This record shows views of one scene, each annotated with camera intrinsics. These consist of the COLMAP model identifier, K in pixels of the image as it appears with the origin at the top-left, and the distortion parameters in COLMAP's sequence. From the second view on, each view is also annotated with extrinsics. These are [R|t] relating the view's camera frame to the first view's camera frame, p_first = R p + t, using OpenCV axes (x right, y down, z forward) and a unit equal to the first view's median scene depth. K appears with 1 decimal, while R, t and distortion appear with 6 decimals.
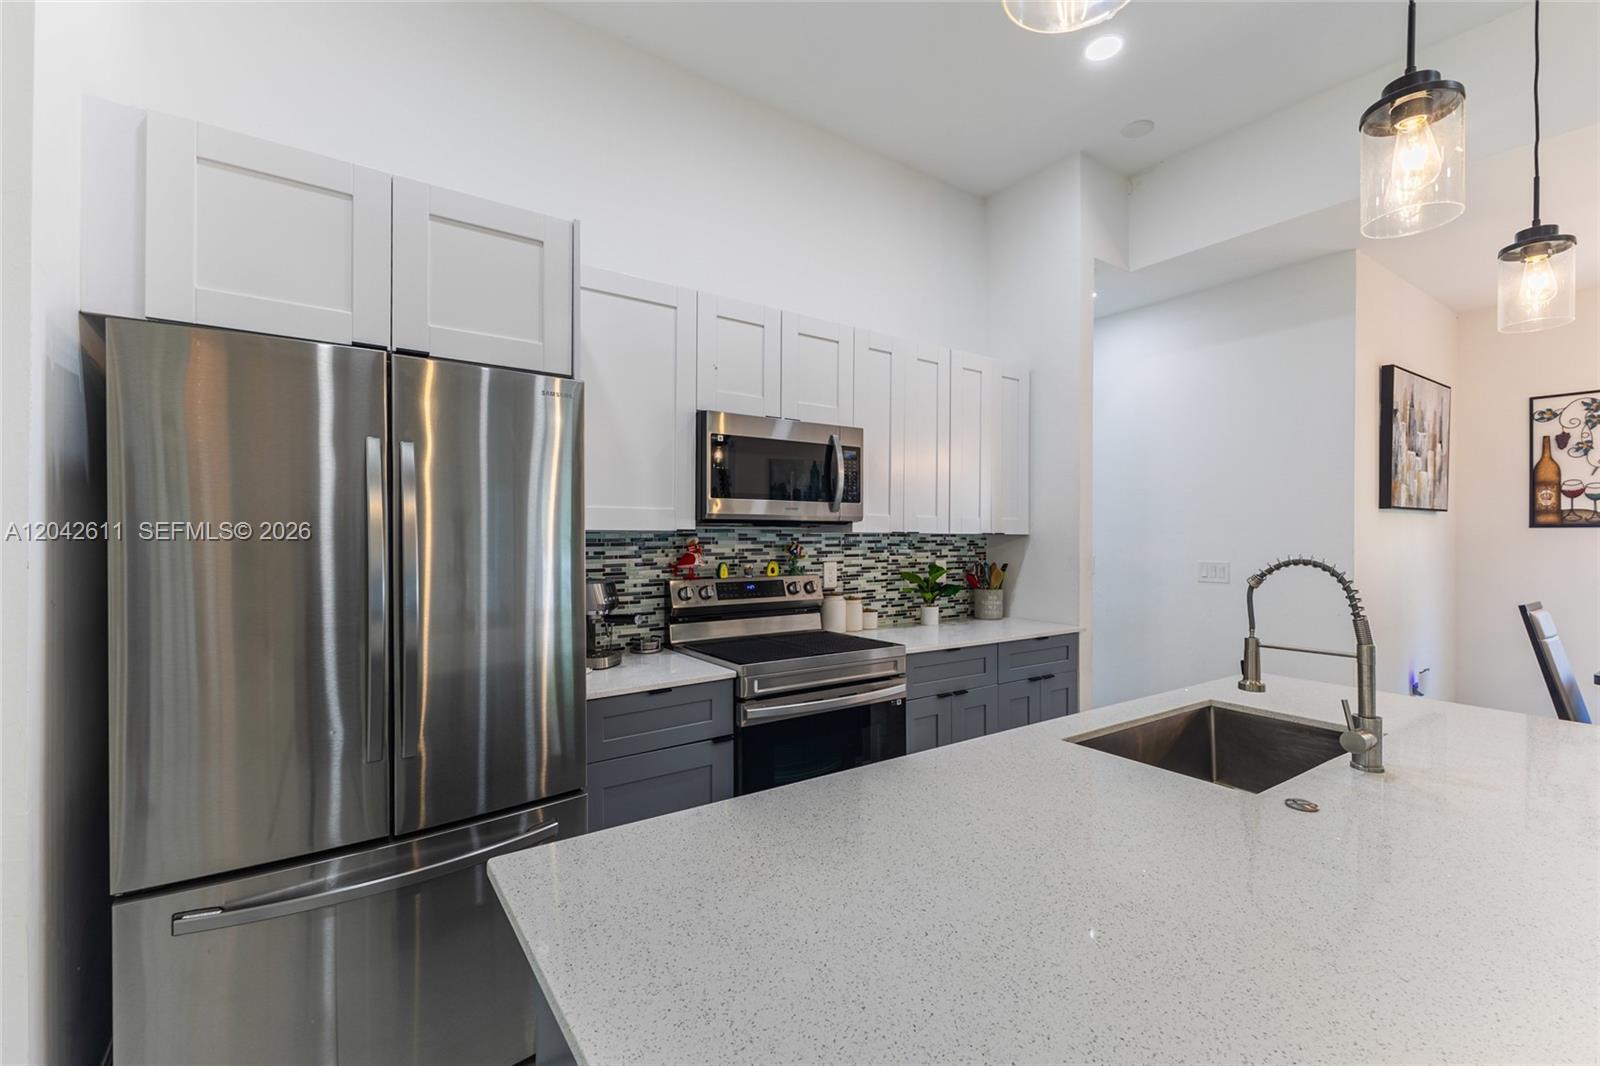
lens RADIAL K [[684.5, 0, 804.7], [0, 684.5, 538.2], [0, 0, 1]] dist [0.002593, 0.000048]
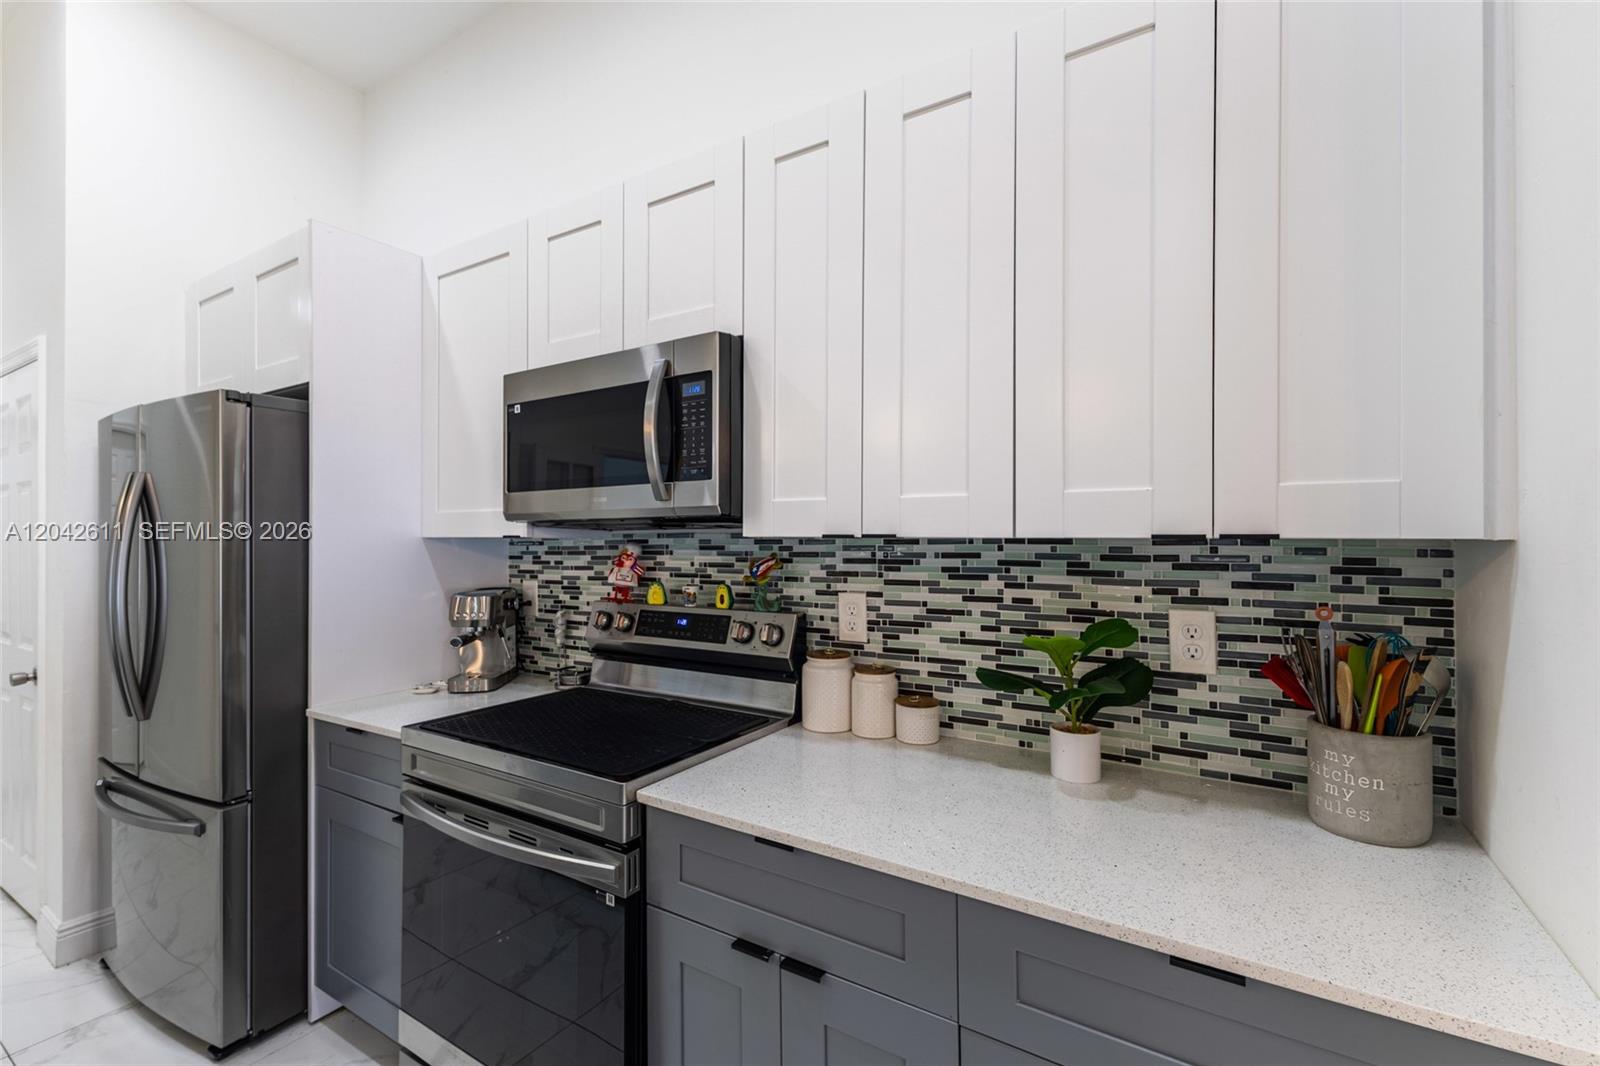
lens RADIAL K [[684.5, 0, 803.2], [0, 684.5, 535.1], [0, 0, 1]] dist [0.002593, 0.000048]
pose [[0.396196, -0.005634, -0.918149, 0.501197], [0.001474, 0.999984, -0.005500, -0.006501], [0.918165, 0.000826, 0.396198, 0.751522]]
